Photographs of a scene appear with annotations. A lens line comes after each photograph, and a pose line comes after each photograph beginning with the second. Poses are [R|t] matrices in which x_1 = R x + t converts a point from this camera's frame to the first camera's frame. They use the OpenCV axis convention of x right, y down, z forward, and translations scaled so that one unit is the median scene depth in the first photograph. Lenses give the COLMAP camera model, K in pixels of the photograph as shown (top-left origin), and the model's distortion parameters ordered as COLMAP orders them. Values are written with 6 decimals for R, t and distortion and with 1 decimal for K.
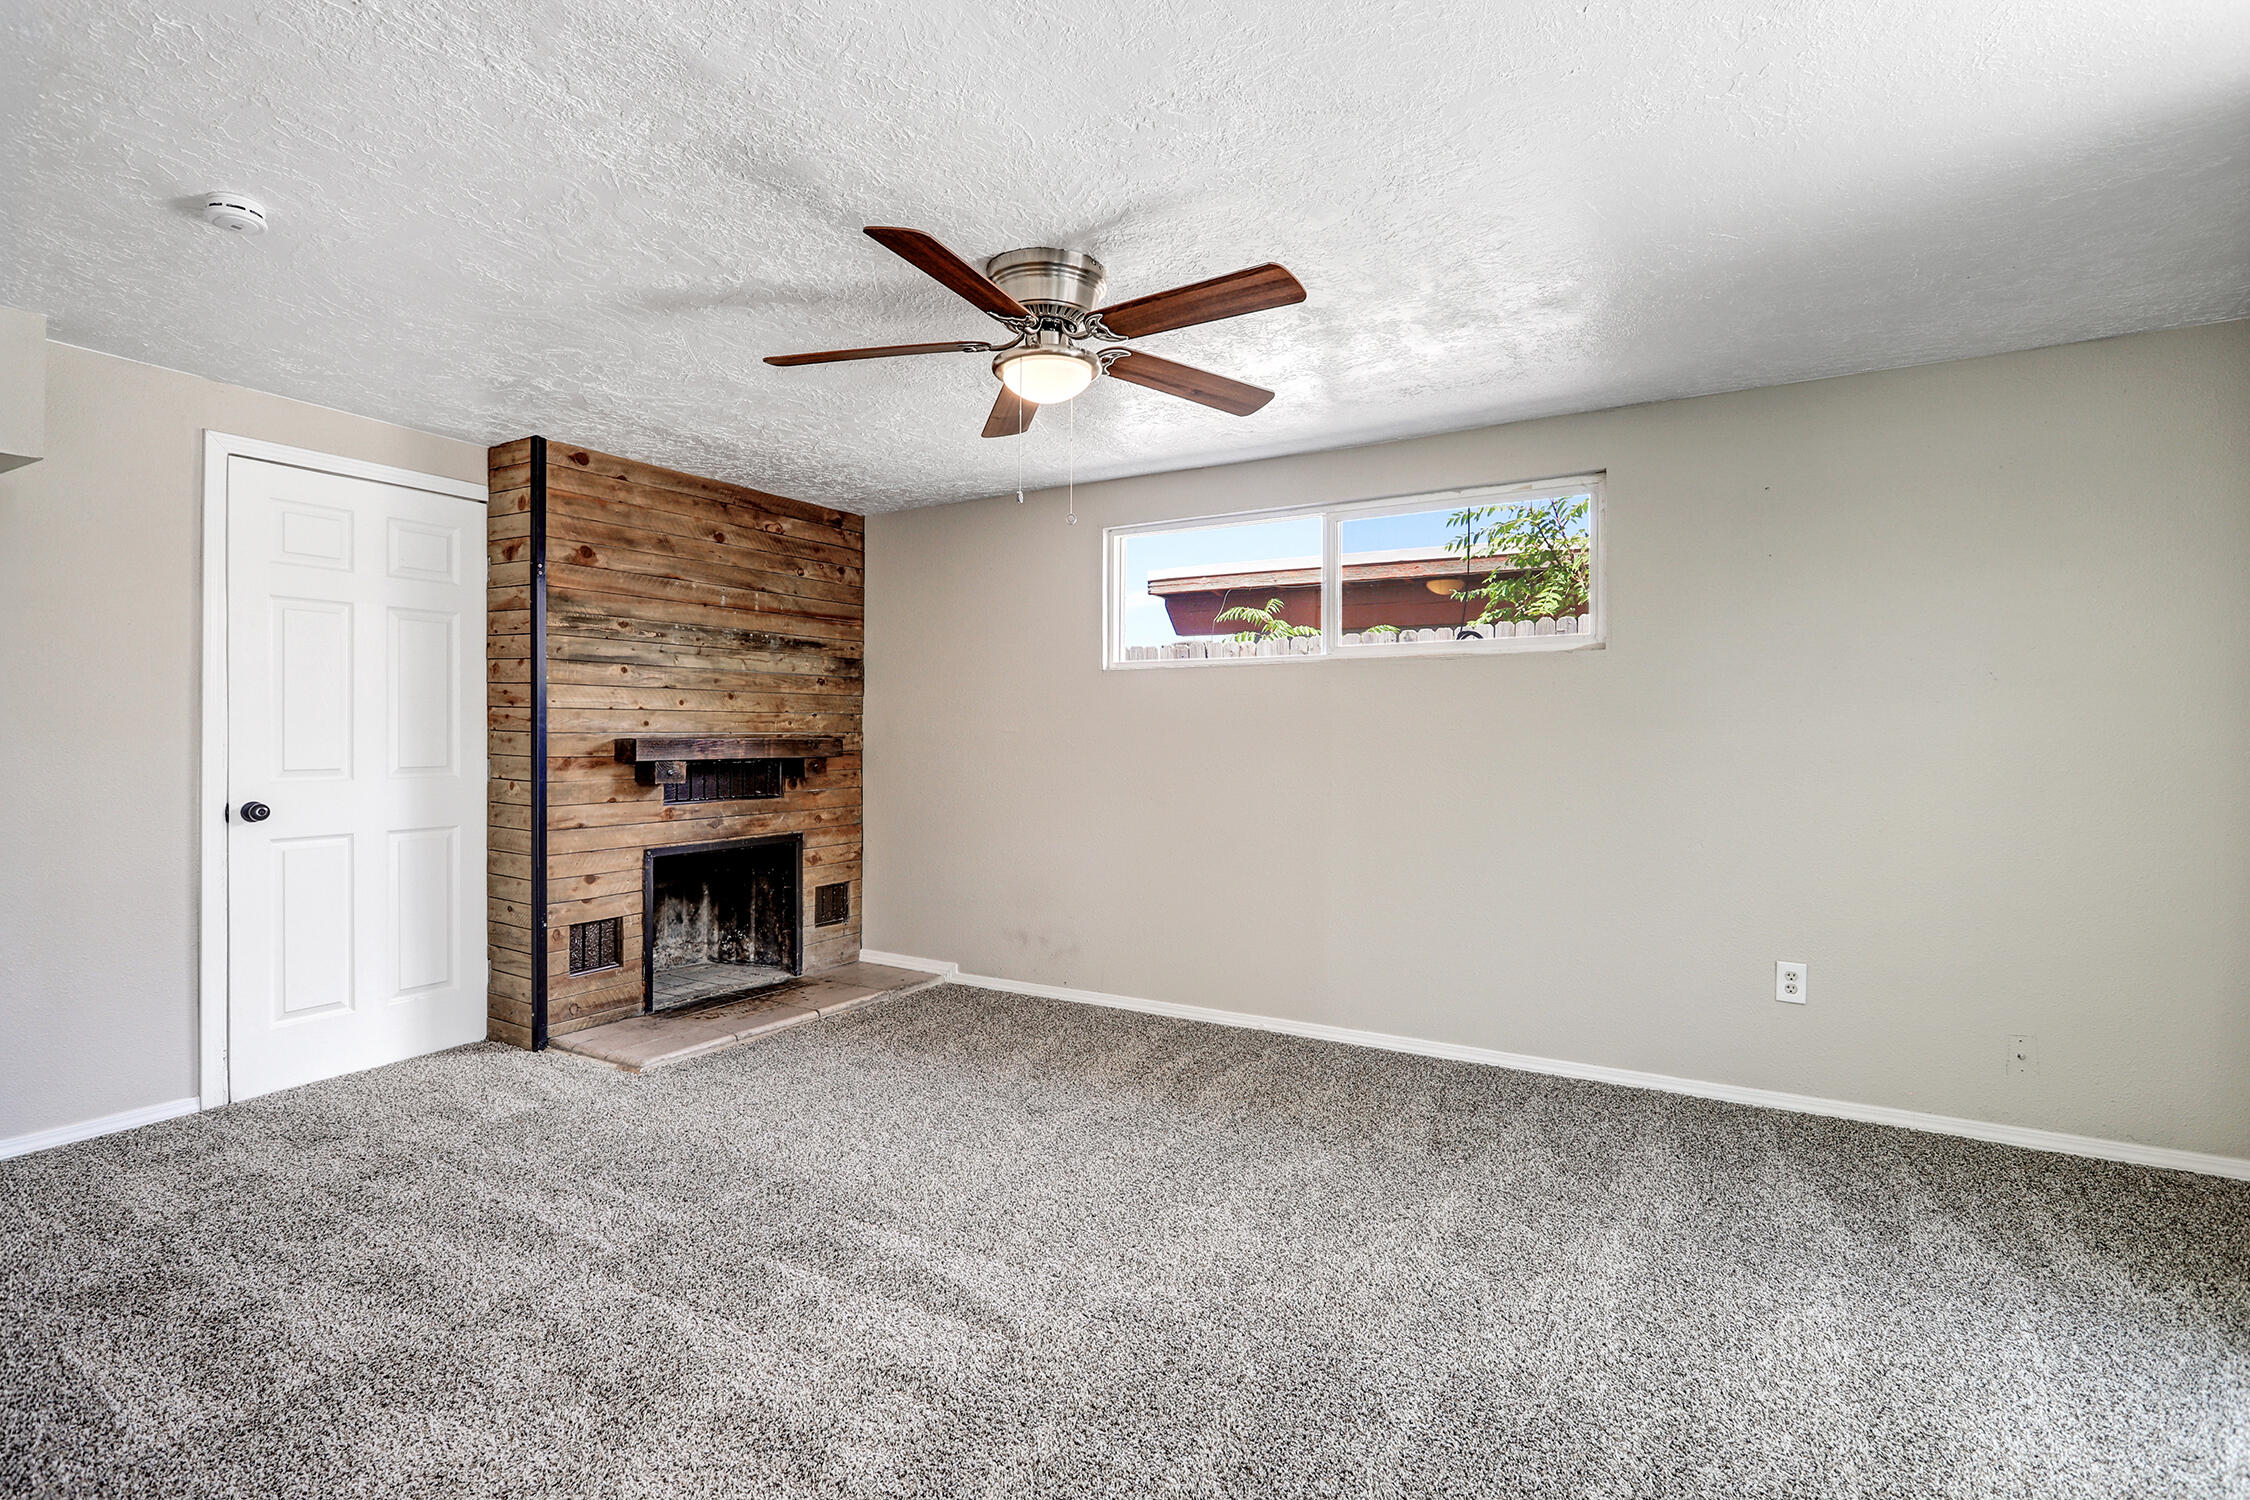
lens RADIAL K [[1068.6, 0, 1125.0], [0, 1068.6, 750.0], [0, 0, 1]] dist [-0.013820, 0.017063]
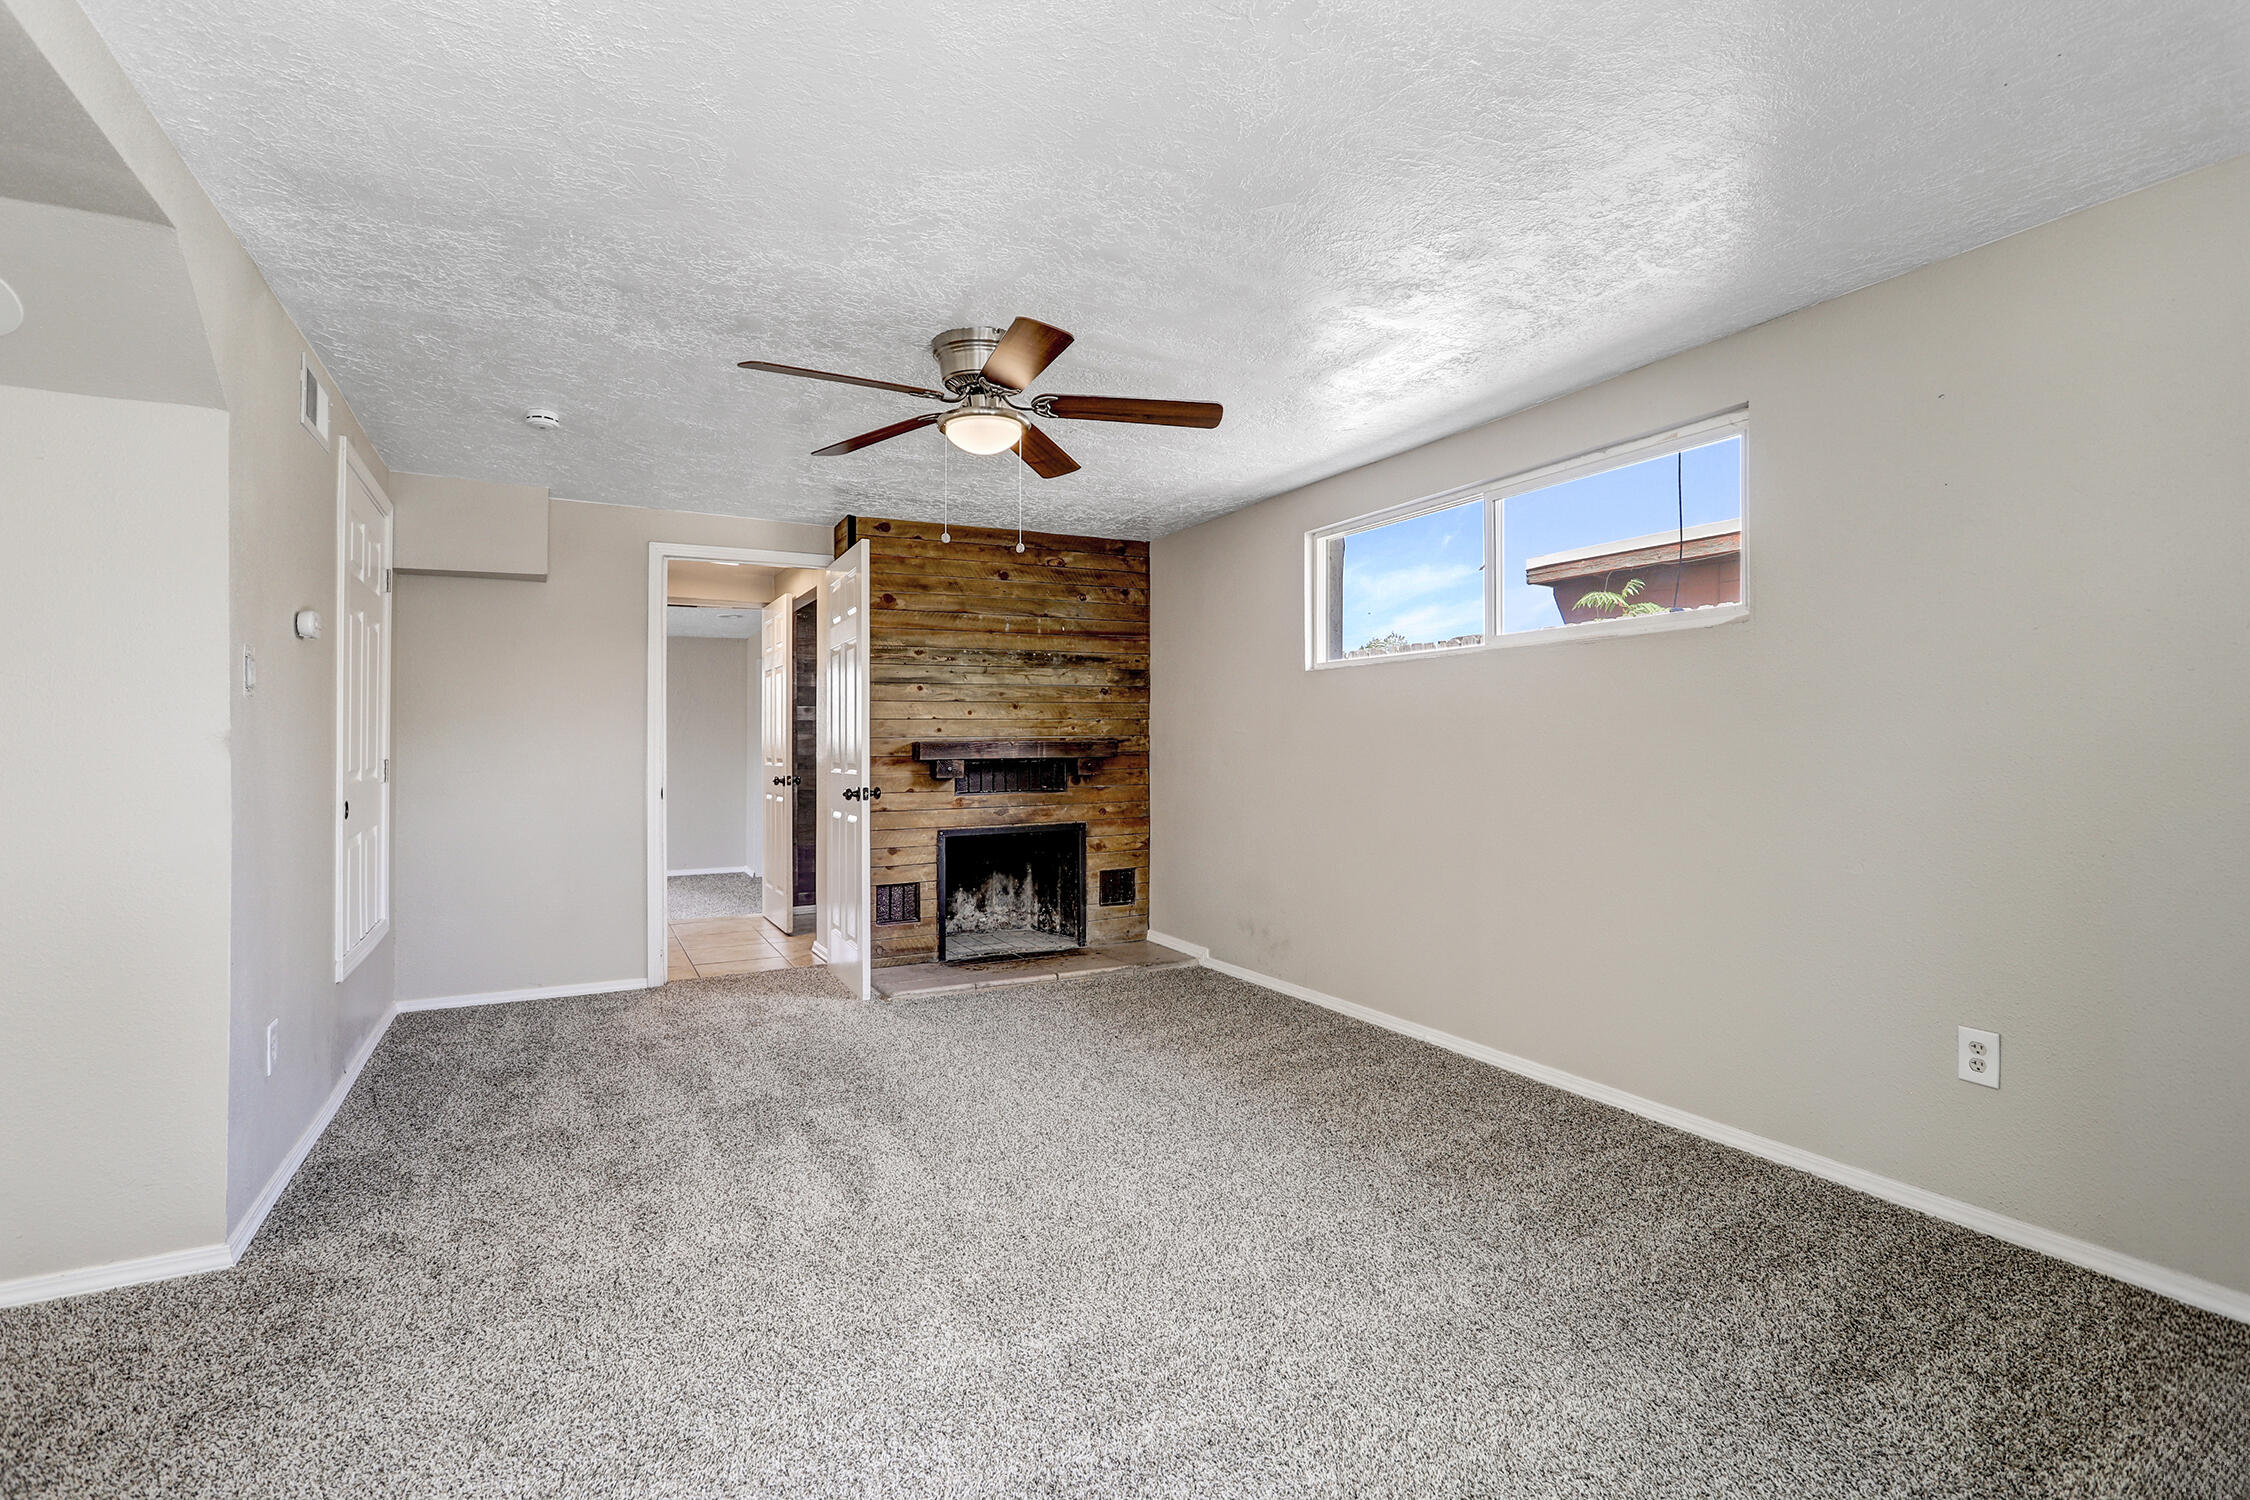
lens RADIAL K [[1068.6, 0, 1125.0], [0, 1068.6, 750.0], [0, 0, 1]] dist [-0.013820, 0.017063]
pose [[0.851176, -0.004733, -0.524859, 0.366639], [0.002066, 0.999982, -0.005667, 0.005735], [0.524876, 0.003739, 0.851170, 0.040982]]
